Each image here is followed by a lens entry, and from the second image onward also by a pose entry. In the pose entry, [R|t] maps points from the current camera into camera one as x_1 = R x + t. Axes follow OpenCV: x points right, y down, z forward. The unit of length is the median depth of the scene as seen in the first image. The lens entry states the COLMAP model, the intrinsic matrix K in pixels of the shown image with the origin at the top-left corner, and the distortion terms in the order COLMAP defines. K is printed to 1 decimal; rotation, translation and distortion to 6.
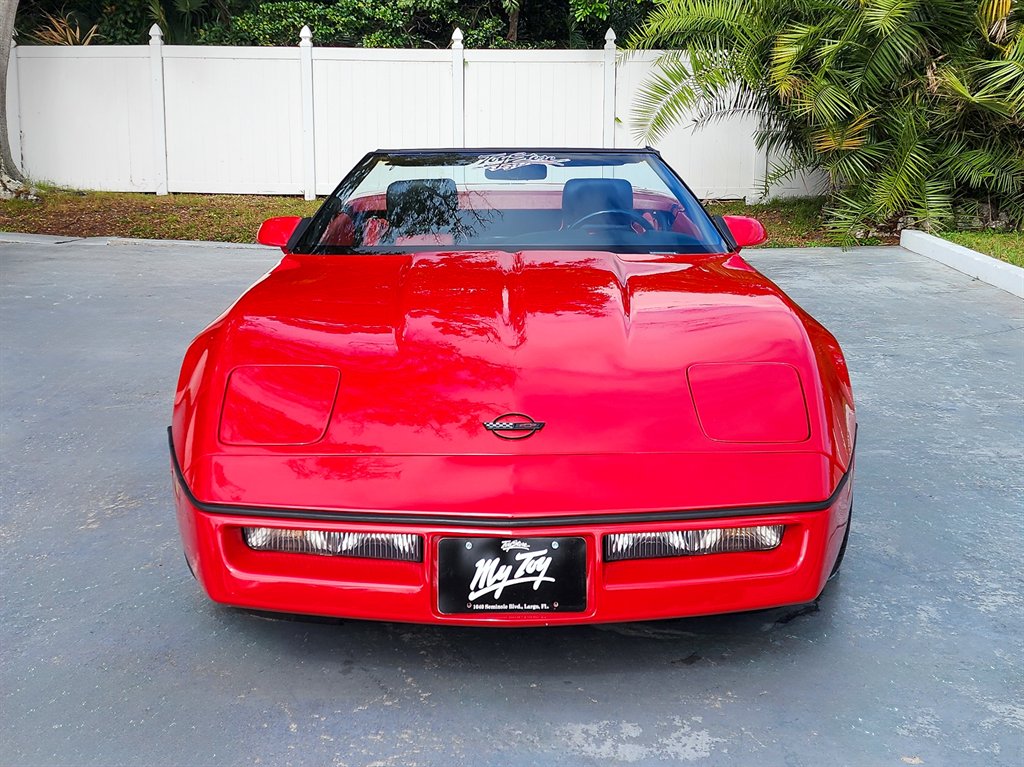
lens RADIAL K [[1243.3, 0, 527.2], [0, 1243.3, 415.2], [0, 0, 1]] dist [-0.003702, 0.000000]
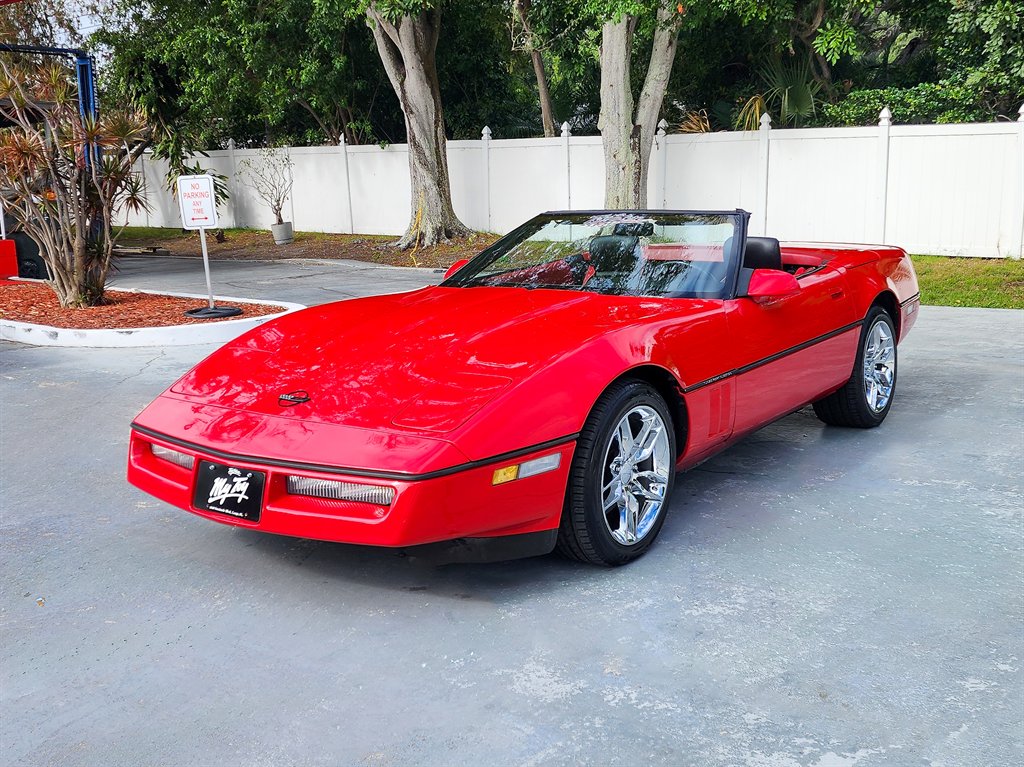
lens RADIAL K [[1043.7, 0, 541.3], [0, 1043.7, 415.8], [0, 0, 1]] dist [0.000603, 0.000000]
pose [[0.820121, 0.110854, -0.561350, 0.968451], [-0.121495, 0.992420, 0.018478, -0.031216], [0.559143, 0.053047, 0.827372, 0.144524]]
